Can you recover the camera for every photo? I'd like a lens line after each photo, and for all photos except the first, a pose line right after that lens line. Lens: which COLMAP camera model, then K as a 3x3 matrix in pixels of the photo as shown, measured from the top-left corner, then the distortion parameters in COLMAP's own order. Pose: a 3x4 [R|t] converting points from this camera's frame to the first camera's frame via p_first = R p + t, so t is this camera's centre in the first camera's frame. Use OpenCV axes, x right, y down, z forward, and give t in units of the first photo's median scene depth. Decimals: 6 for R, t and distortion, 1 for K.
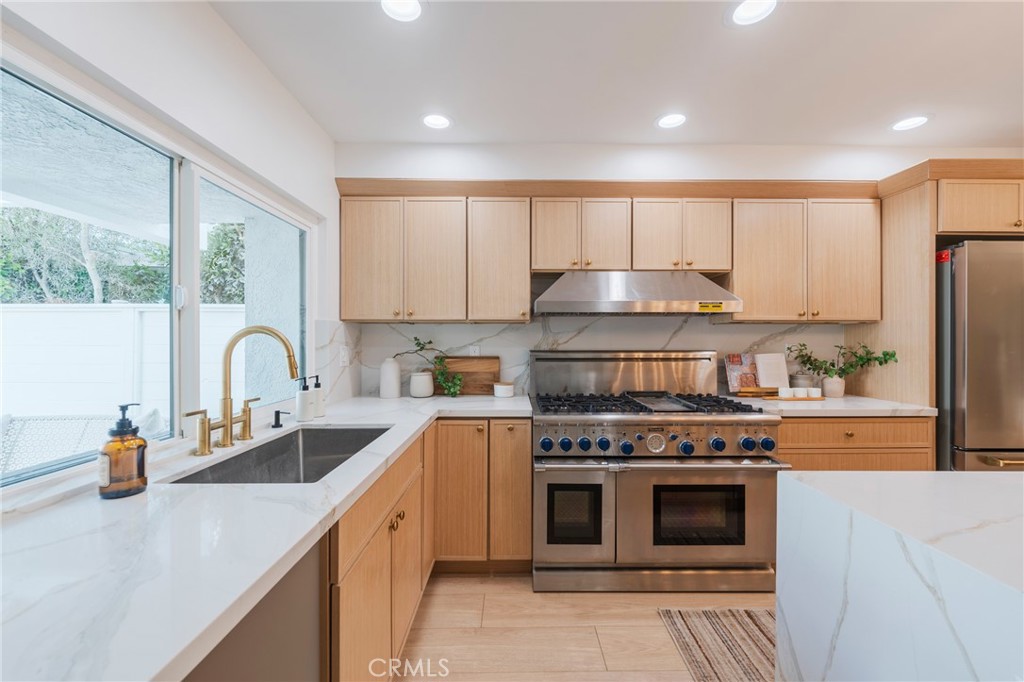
lens RADIAL K [[413.3, 0, 513.7], [0, 413.3, 341.4], [0, 0, 1]] dist [-0.004429, -0.000321]
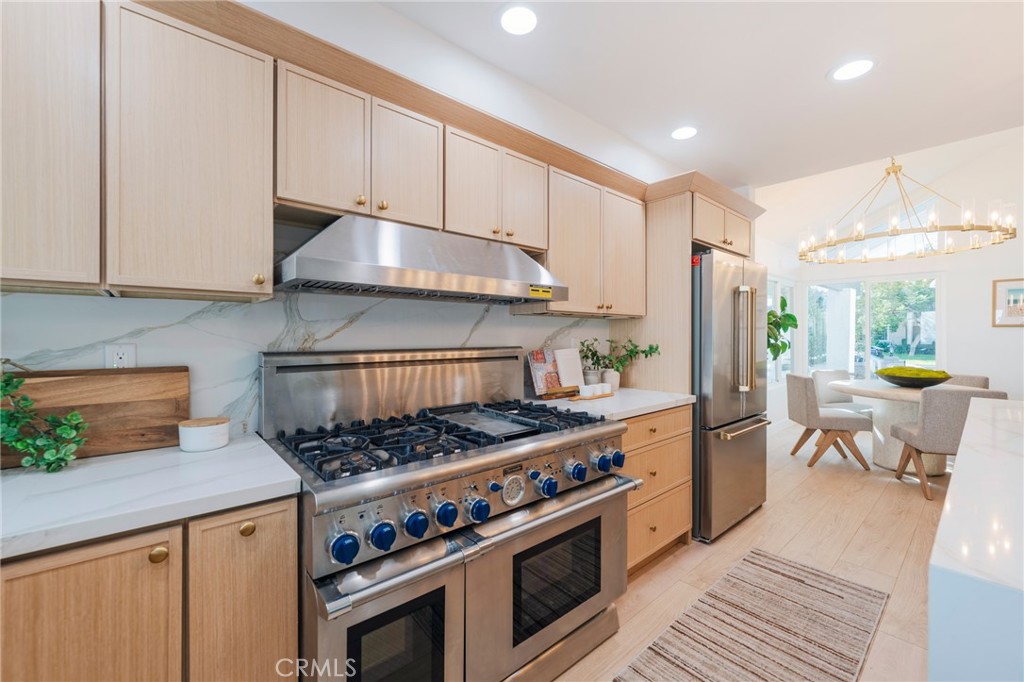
lens RADIAL K [[413.3, 0, 513.1], [0, 413.3, 335.4], [0, 0, 1]] dist [-0.004429, -0.000321]
pose [[0.754368, 0.000300, 0.656451, -0.072917], [0.000059, 1.000000, -0.000524, 0.000226], [-0.656451, 0.000434, 0.754368, 0.414196]]
